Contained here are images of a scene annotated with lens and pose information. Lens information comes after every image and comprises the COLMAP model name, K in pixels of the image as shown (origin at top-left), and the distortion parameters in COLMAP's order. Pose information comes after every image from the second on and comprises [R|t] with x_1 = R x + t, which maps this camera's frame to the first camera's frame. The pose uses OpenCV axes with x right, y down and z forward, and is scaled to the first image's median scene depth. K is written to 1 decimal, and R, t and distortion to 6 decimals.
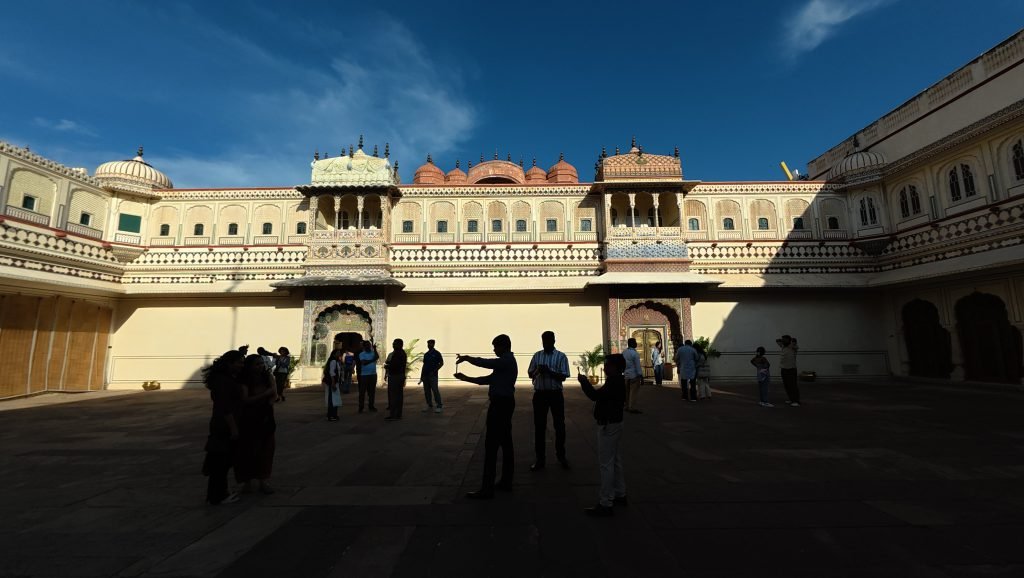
lens RADIAL K [[403.2, 0, 509.1], [0, 403.2, 287.4], [0, 0, 1]] dist [-0.002436, 0.000581]
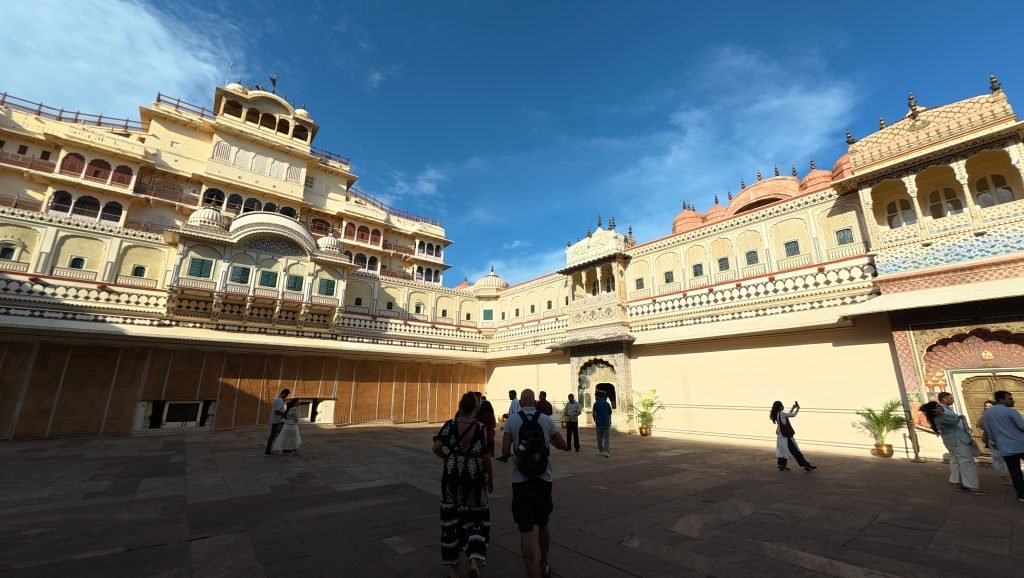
lens RADIAL K [[403.2, 0, 502.8], [0, 403.2, 286.1], [0, 0, 1]] dist [-0.002436, 0.000581]
pose [[0.617341, -0.188579, -0.763759, 0.361746], [0.100241, 0.981787, -0.161388, -0.005355], [0.780283, 0.023071, 0.625001, 0.027841]]
